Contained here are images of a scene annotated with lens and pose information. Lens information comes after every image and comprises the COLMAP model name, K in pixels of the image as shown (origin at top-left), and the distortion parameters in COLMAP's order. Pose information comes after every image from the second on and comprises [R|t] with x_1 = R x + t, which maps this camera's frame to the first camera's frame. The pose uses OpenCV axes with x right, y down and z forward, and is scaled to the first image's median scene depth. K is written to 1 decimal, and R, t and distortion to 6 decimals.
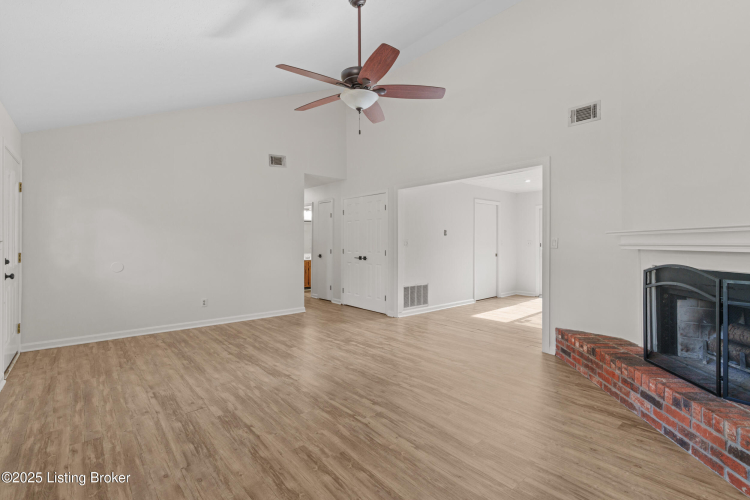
lens RADIAL K [[338.0, 0, 375.5], [0, 338.0, 244.7], [0, 0, 1]] dist [0.000543, -0.000553]
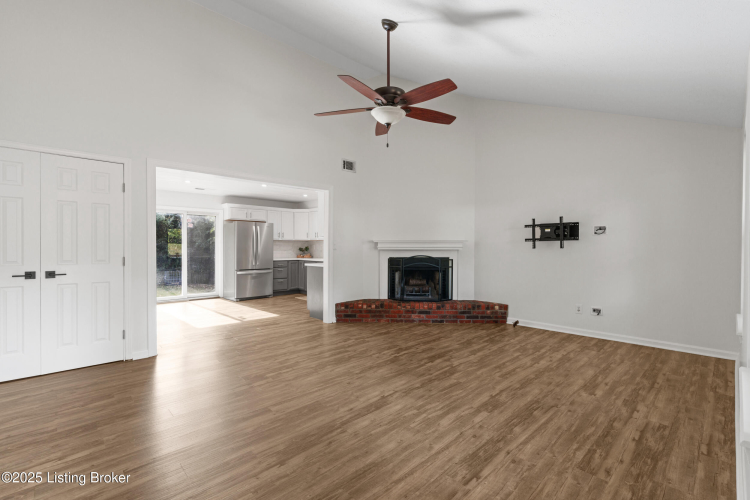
lens RADIAL K [[338.0, 0, 375.7], [0, 338.0, 254.2], [0, 0, 1]] dist [0.000543, -0.000553]
pose [[-0.041255, -0.021091, 0.998926, -1.416464], [0.001500, 0.999775, 0.021171, -0.000127], [-0.999148, 0.002372, -0.041214, 1.333224]]
